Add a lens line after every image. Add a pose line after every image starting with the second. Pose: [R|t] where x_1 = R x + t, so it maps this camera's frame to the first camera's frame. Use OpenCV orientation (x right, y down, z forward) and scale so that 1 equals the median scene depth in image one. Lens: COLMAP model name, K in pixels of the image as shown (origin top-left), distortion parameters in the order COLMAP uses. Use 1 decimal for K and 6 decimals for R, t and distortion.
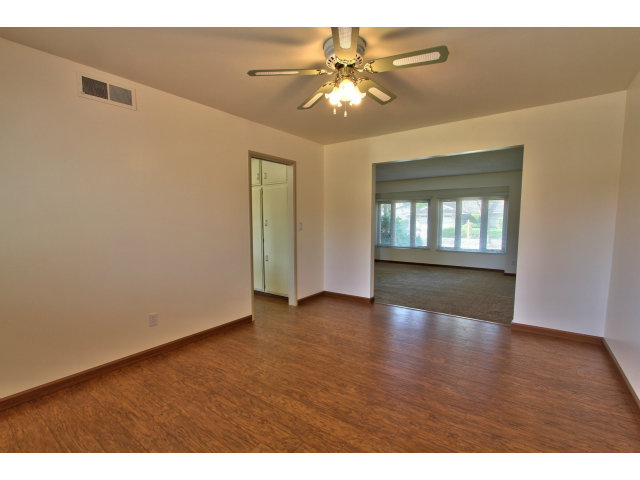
lens RADIAL K [[295.4, 0, 321.9], [0, 295.4, 248.4], [0, 0, 1]] dist [-0.016471, 0.000625]
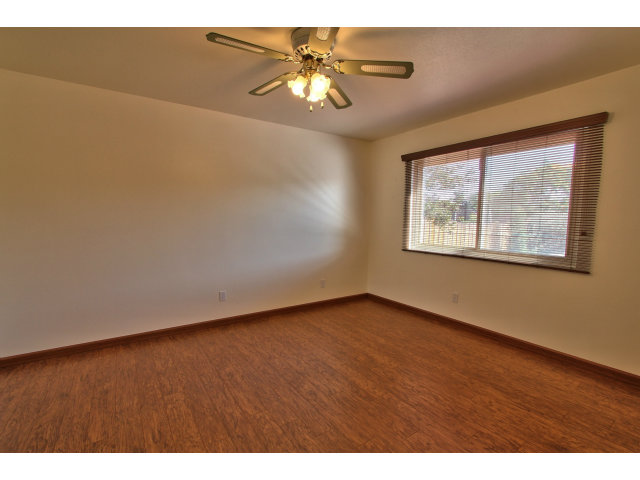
lens RADIAL K [[295.4, 0, 321.9], [0, 295.4, 248.4], [0, 0, 1]] dist [-0.016471, 0.000625]
pose [[-0.942412, -0.035660, 0.332549, -0.278439], [0.028778, 0.981966, 0.186854, -0.182164], [-0.333215, 0.185663, -0.924390, 1.903354]]
